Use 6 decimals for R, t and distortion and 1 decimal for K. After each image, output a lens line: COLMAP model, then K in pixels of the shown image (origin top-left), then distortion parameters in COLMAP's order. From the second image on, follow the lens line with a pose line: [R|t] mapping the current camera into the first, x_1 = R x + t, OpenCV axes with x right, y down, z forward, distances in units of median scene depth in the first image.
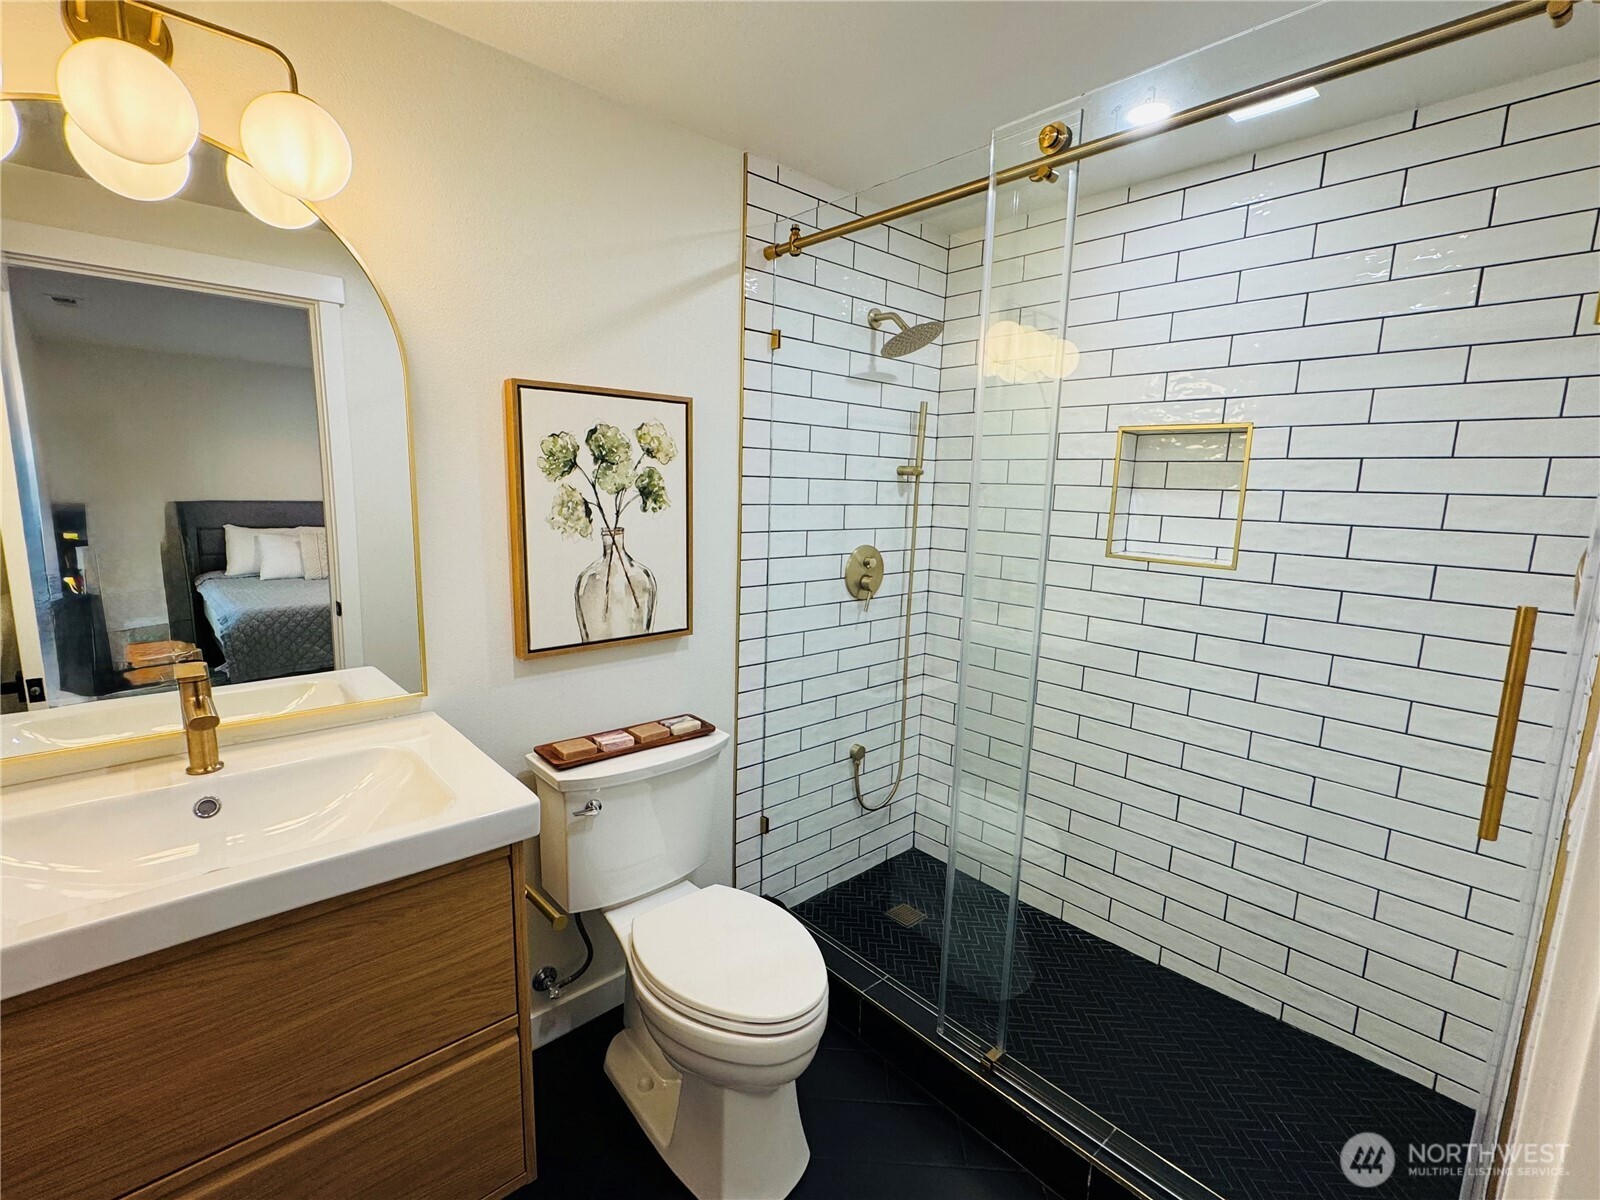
lens RADIAL K [[731.8, 0, 801.4], [0, 731.8, 601.7], [0, 0, 1]] dist [0.000234, 0.000023]
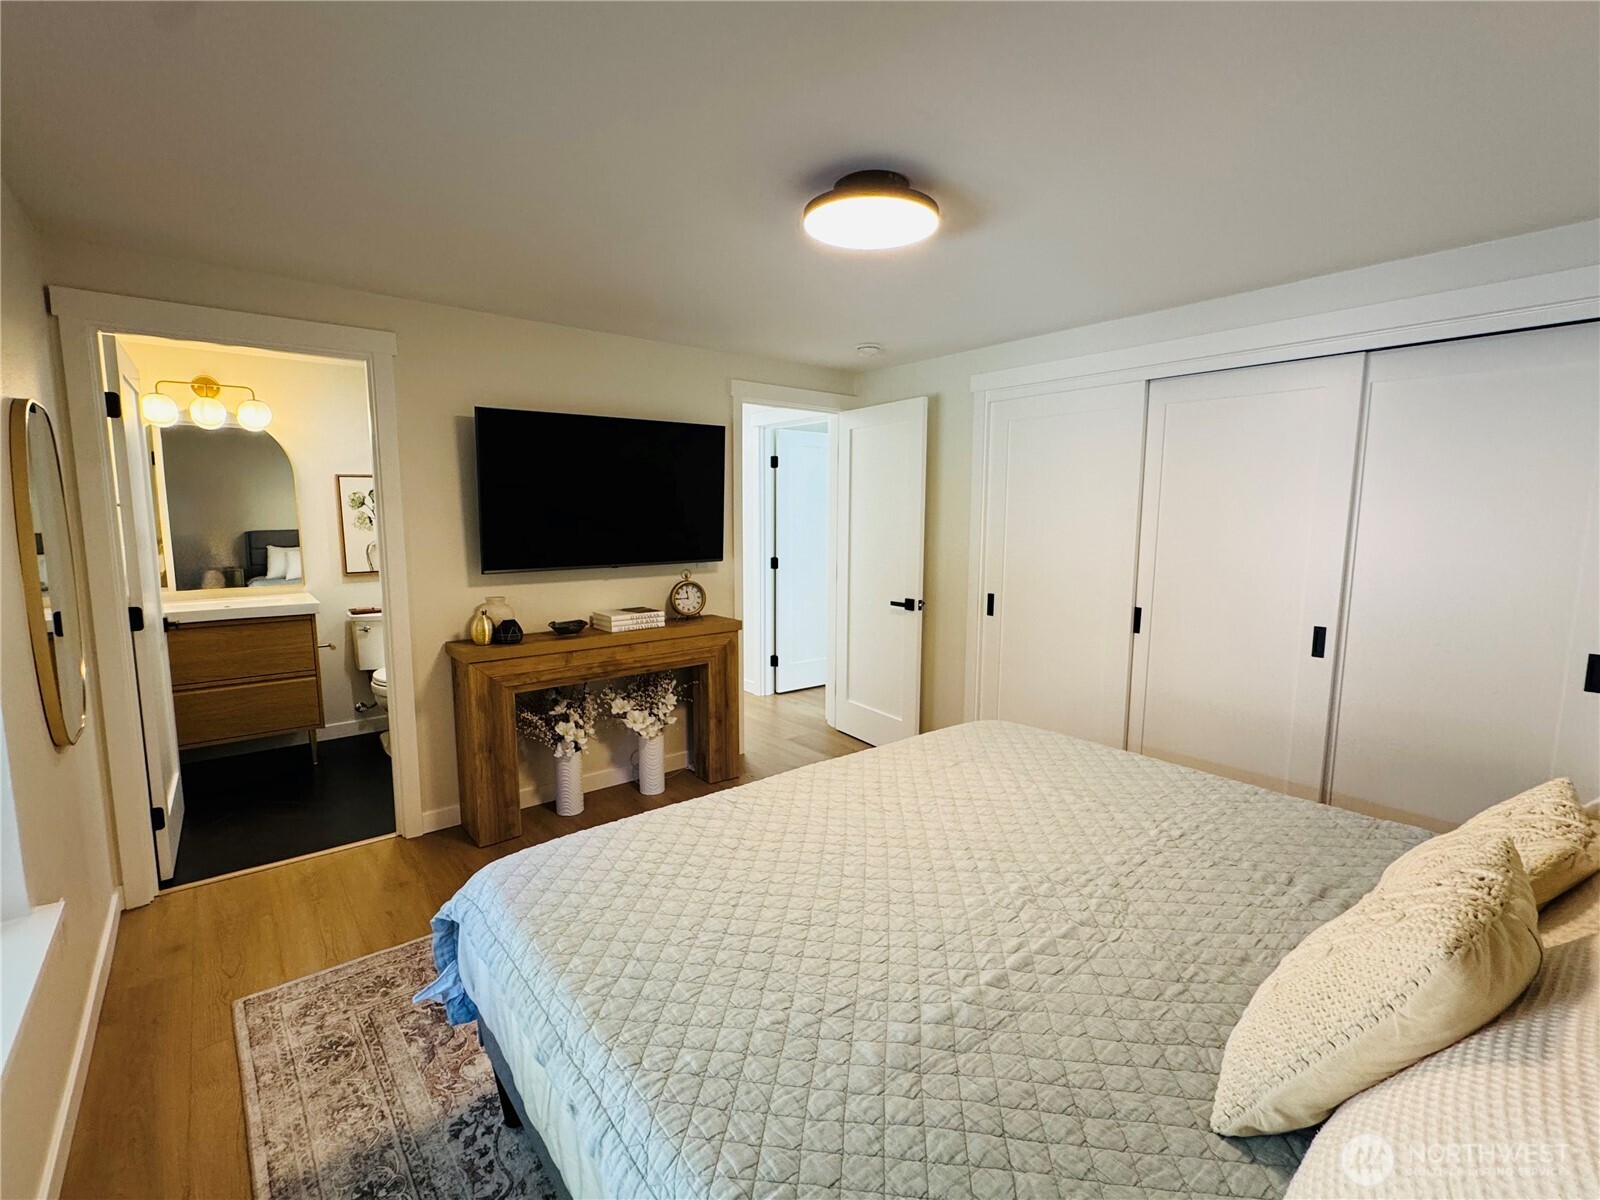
lens RADIAL K [[731.8, 0, 799.0], [0, 731.8, 600.6], [0, 0, 1]] dist [0.000234, 0.000023]
pose [[0.998110, -0.013879, -0.059861, 1.408956], [0.011602, 0.999203, -0.038205, 0.282909], [0.060343, 0.037439, 0.997475, -1.535169]]
